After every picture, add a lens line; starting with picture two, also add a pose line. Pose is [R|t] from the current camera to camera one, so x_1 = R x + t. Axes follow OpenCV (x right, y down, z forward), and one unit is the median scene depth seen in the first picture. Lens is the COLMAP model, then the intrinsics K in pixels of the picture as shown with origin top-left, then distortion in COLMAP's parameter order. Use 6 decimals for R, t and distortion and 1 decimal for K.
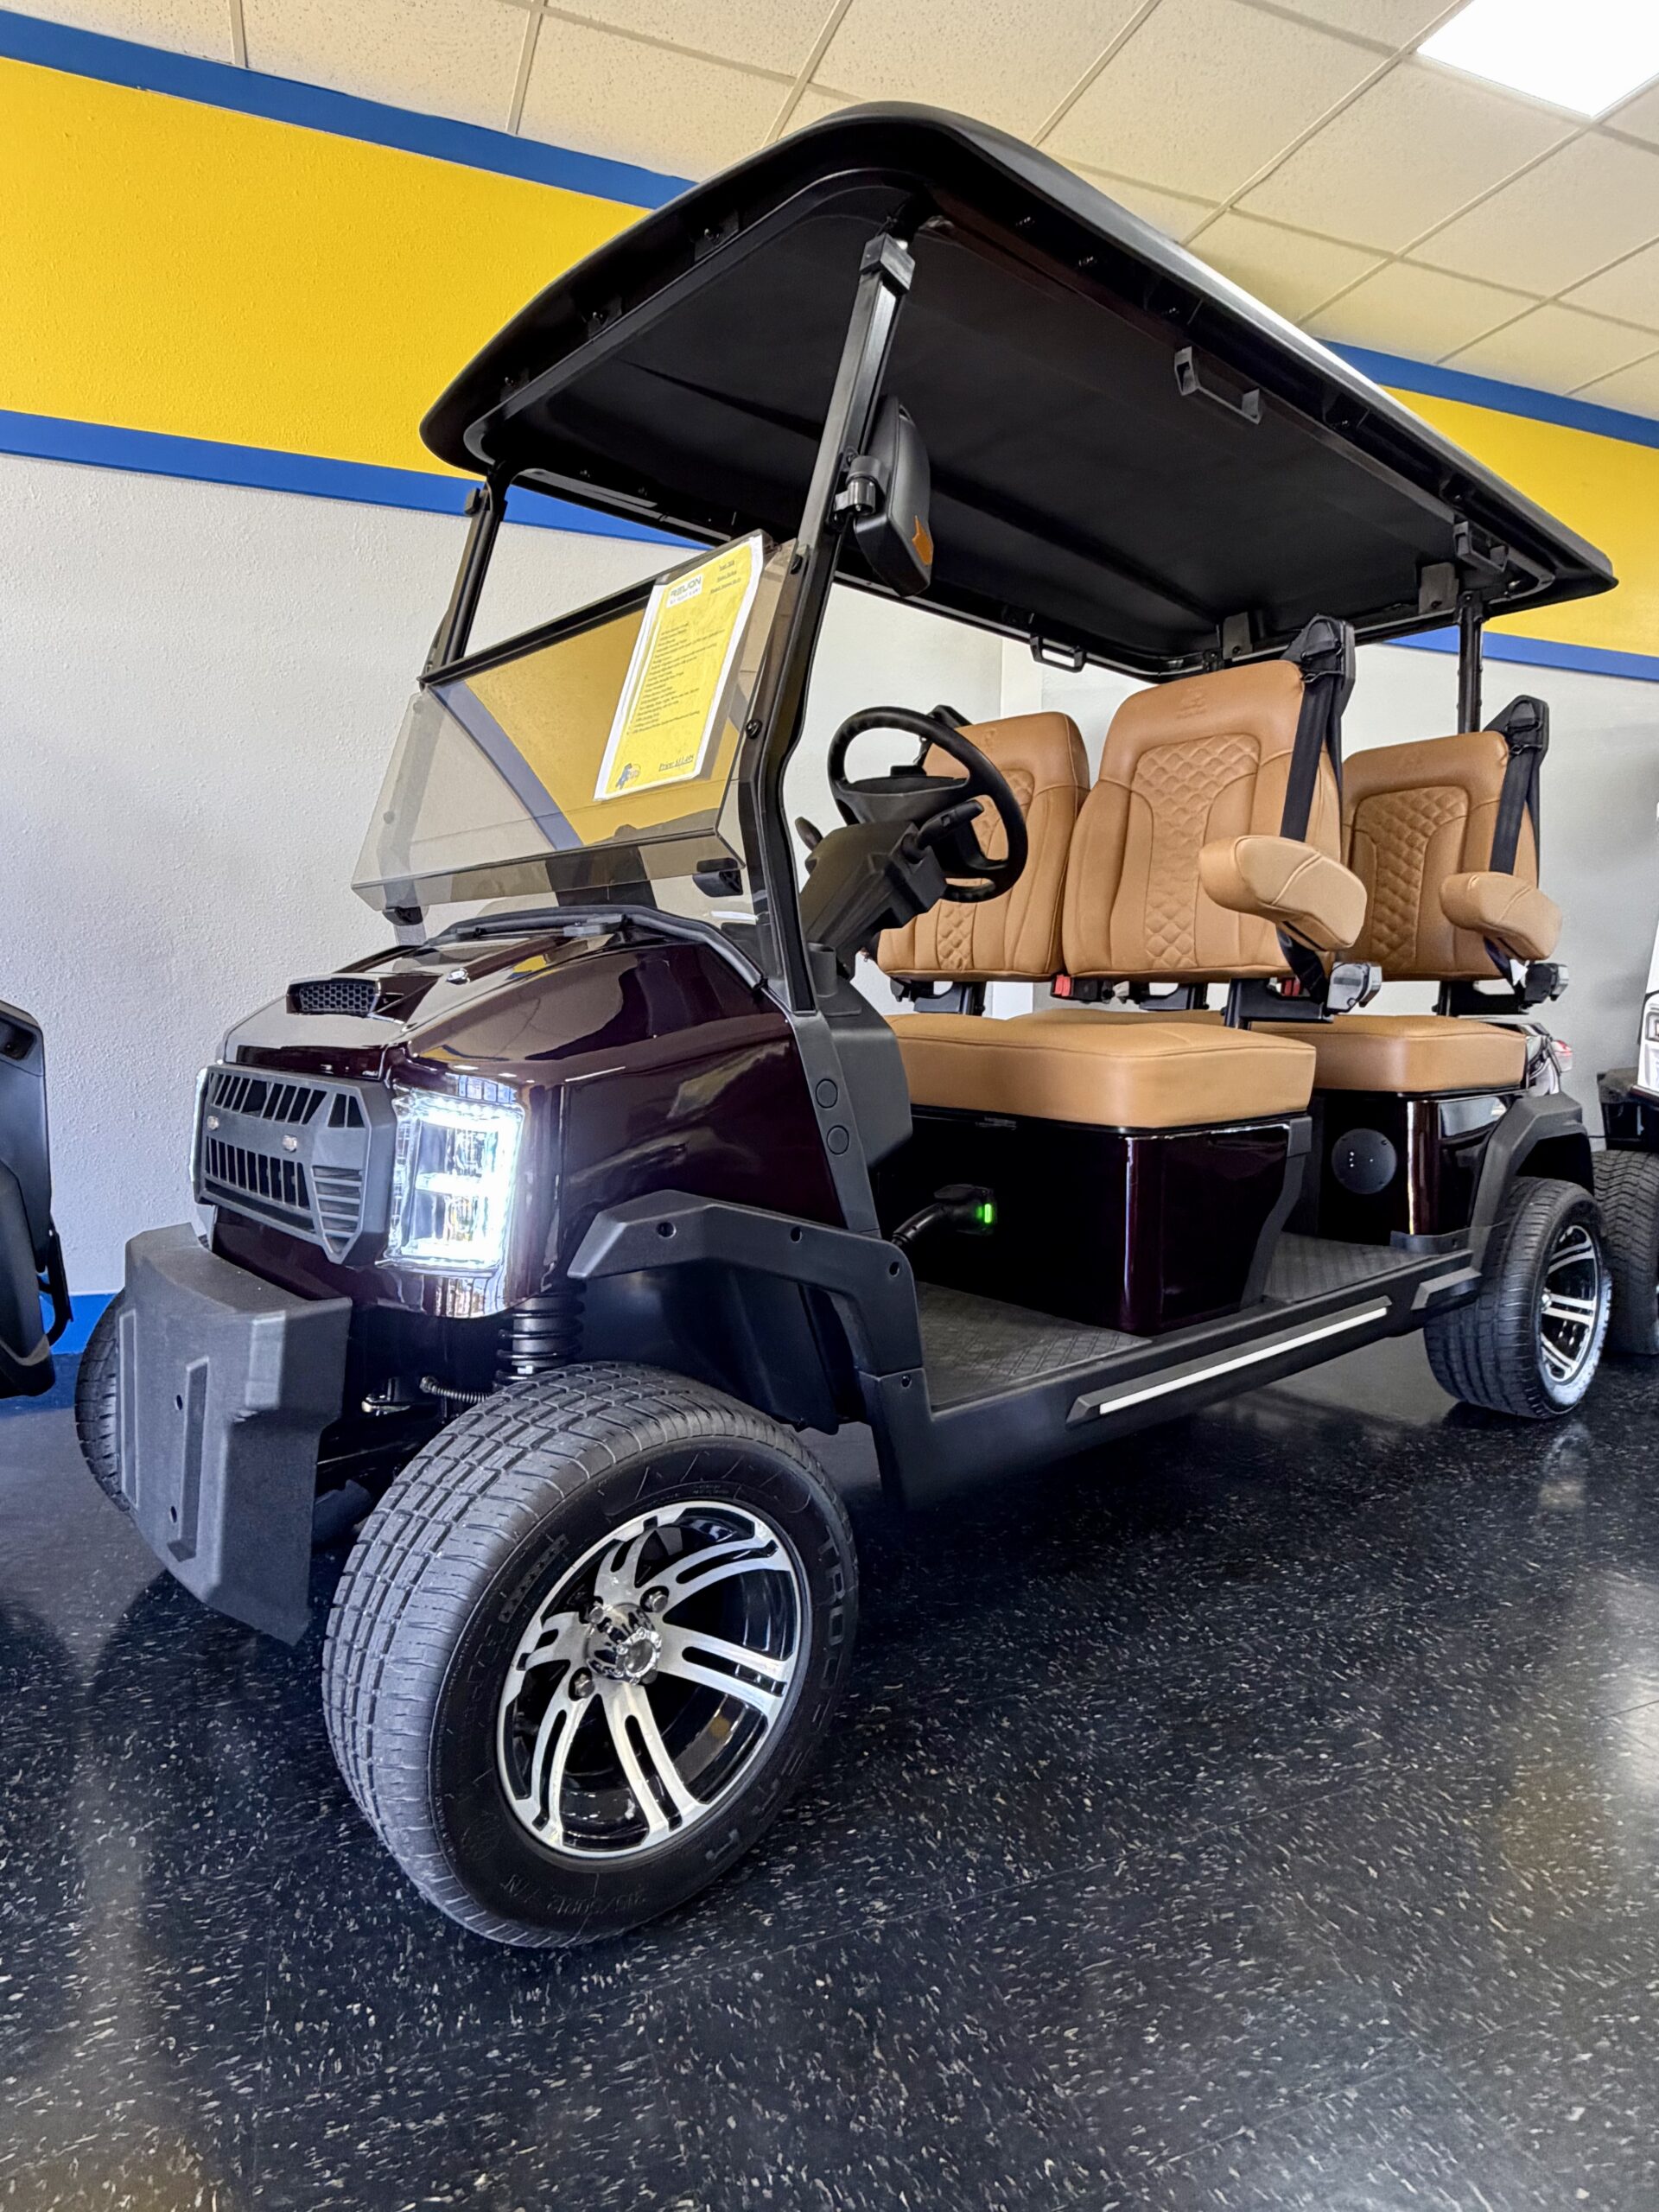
lens RADIAL K [[1265.8, 0, 860.4], [0, 1265.8, 1105.5], [0, 0, 1]] dist [-0.002193, 0.002120]
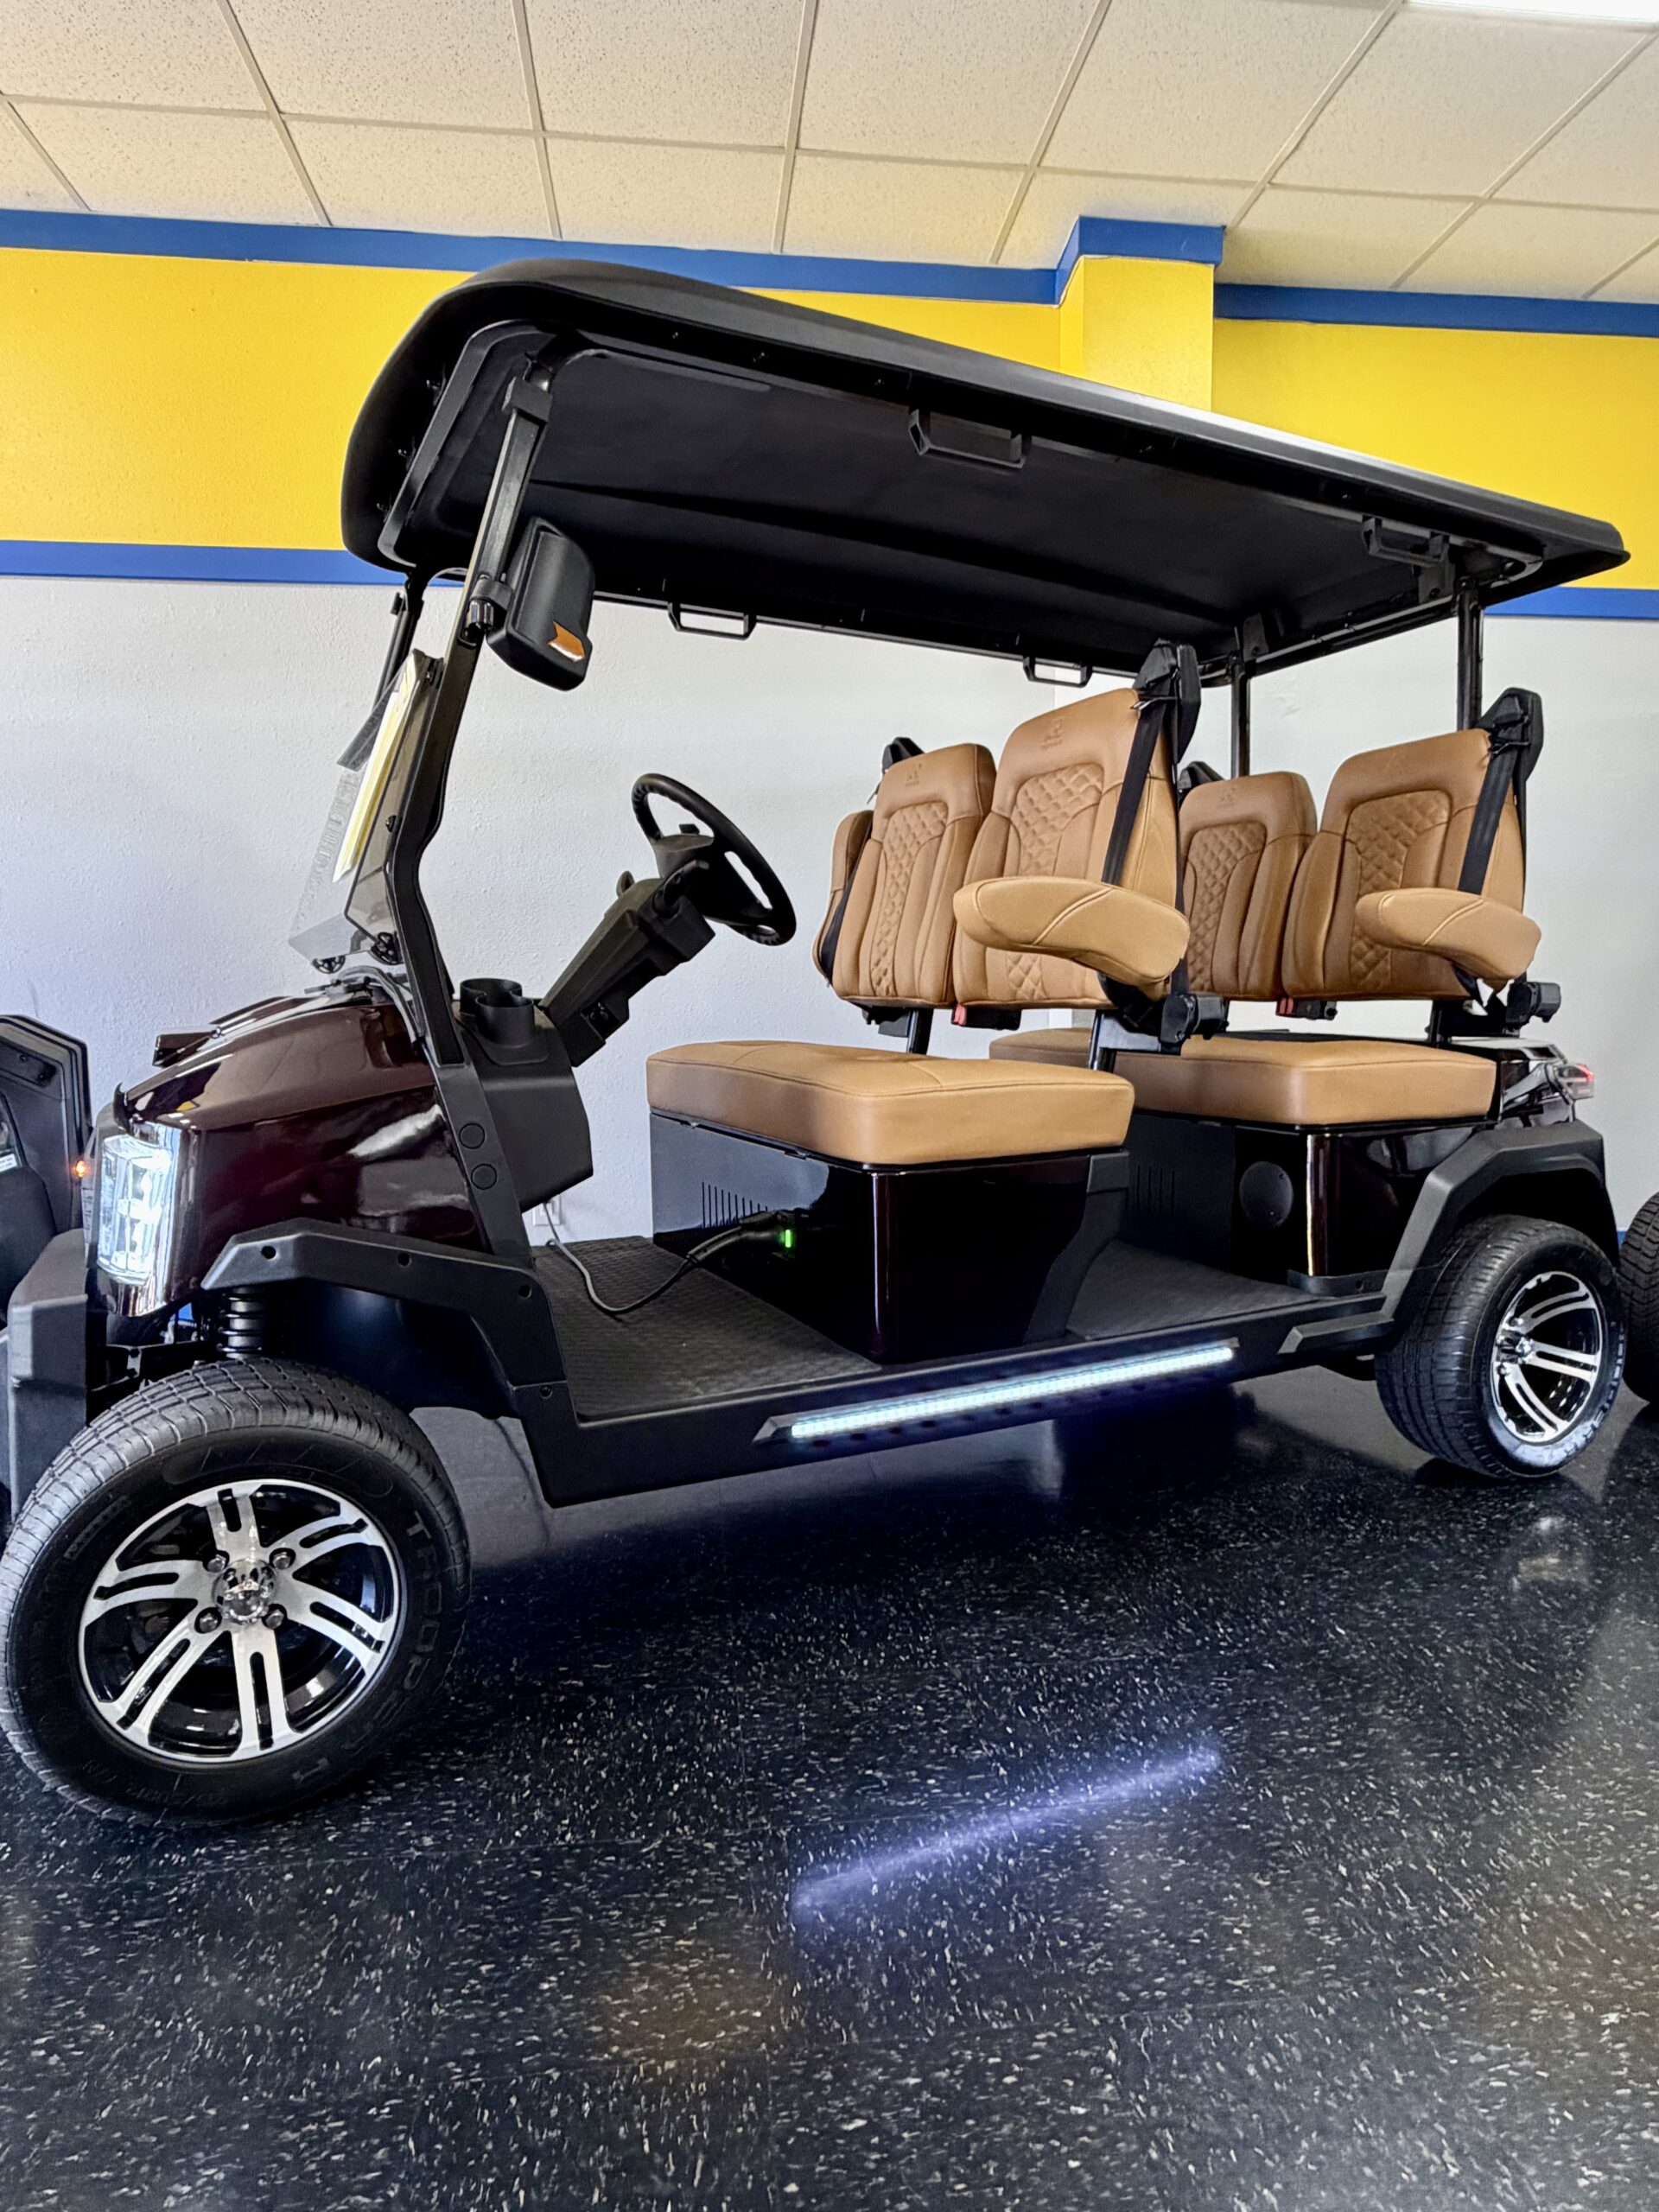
lens RADIAL K [[1271.6, 0, 836.9], [0, 1271.6, 1103.1], [0, 0, 1]] dist [-0.000785, 0.000149]
pose [[0.965926, 0.011494, -0.258564, 0.453708], [-0.010435, 0.999931, 0.005468, -0.037719], [0.258609, -0.002583, 0.965979, -0.019553]]
